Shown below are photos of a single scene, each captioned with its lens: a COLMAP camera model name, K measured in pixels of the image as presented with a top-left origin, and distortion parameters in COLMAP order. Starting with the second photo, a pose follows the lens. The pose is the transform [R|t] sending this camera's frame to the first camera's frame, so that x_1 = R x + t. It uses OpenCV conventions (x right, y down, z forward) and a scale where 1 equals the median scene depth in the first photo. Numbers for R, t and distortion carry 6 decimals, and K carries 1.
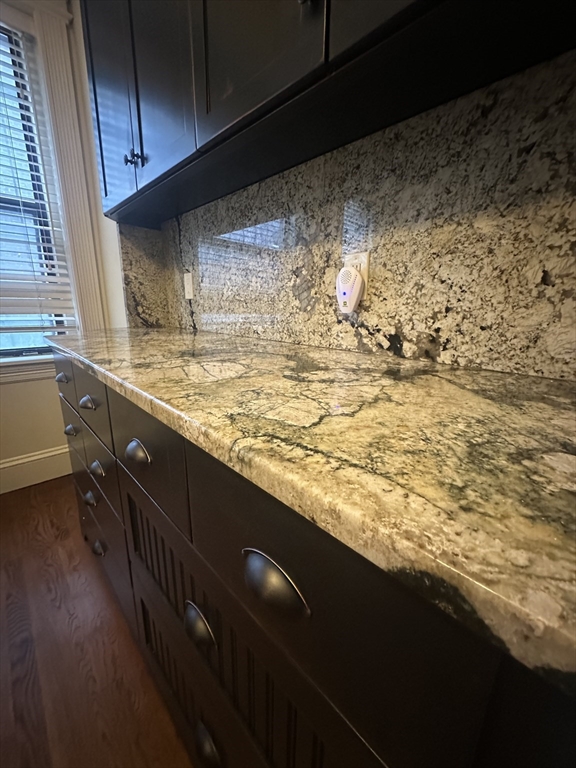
lens RADIAL K [[306.2, 0, 287.0], [0, 306.2, 382.0], [0, 0, 1]] dist [-0.006758, 0.000177]
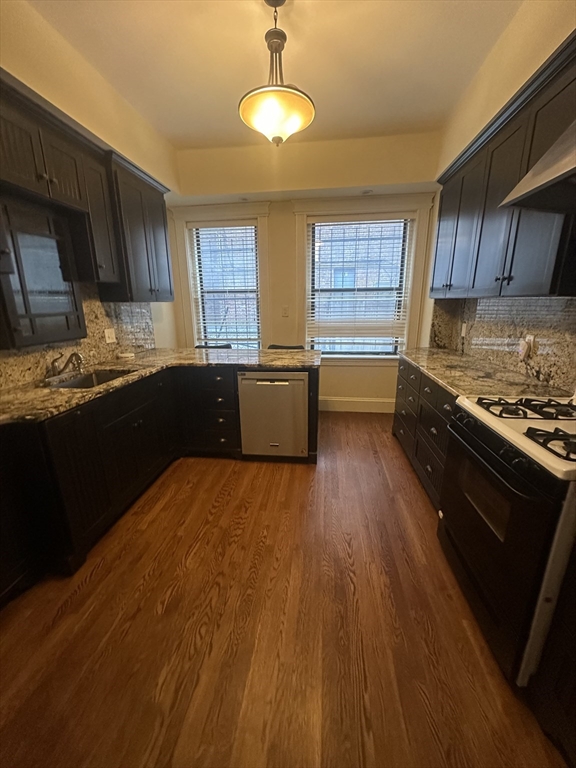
lens RADIAL K [[306.2, 0, 286.4], [0, 306.2, 382.6], [0, 0, 1]] dist [-0.006758, 0.000177]
pose [[0.633357, 0.179424, -0.752772, 0.501392], [-0.172811, 0.980978, 0.088420, 0.037659], [0.754318, 0.074086, 0.652316, -1.129710]]
